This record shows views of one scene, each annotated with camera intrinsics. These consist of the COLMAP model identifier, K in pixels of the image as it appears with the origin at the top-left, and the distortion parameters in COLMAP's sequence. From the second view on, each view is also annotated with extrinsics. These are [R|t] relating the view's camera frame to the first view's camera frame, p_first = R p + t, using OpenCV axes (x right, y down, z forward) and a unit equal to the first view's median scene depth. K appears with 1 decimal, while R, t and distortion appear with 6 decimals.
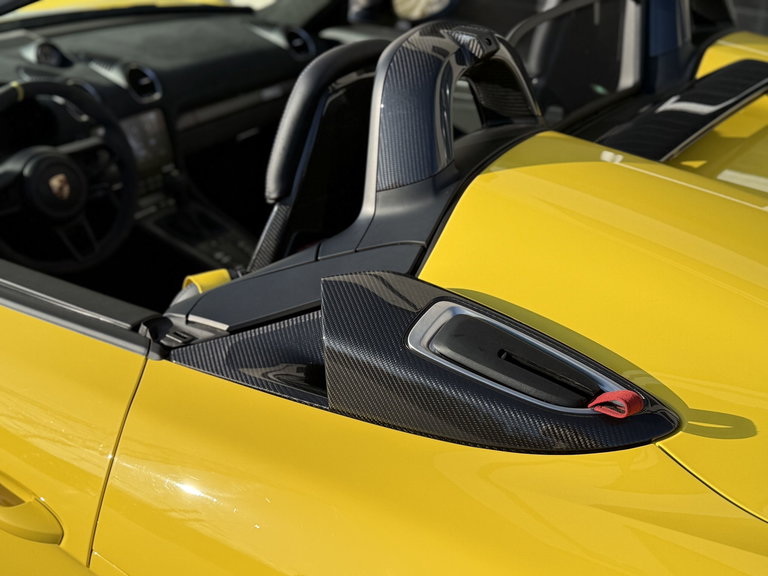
lens RADIAL K [[1023.1, 0, 384.0], [0, 1023.1, 288.0], [0, 0, 1]] dist [0.094028, 0.018329]
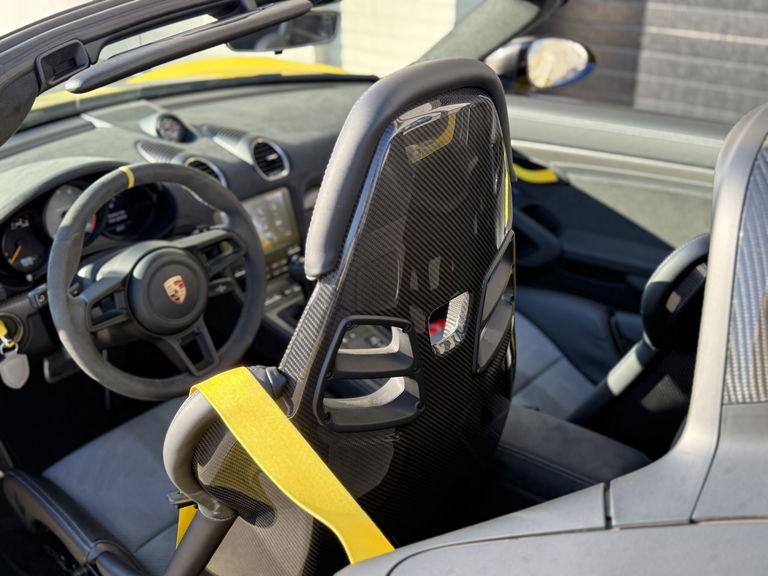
lens RADIAL K [[803.8, 0, 384.0], [0, 803.8, 288.0], [0, 0, 1]] dist [0.231501, -0.625645]
pose [[0.997894, 0.022474, -0.060841, -0.087563], [-0.023183, 0.999671, -0.010973, -0.079808], [0.060574, 0.012361, 0.998087, 0.294297]]
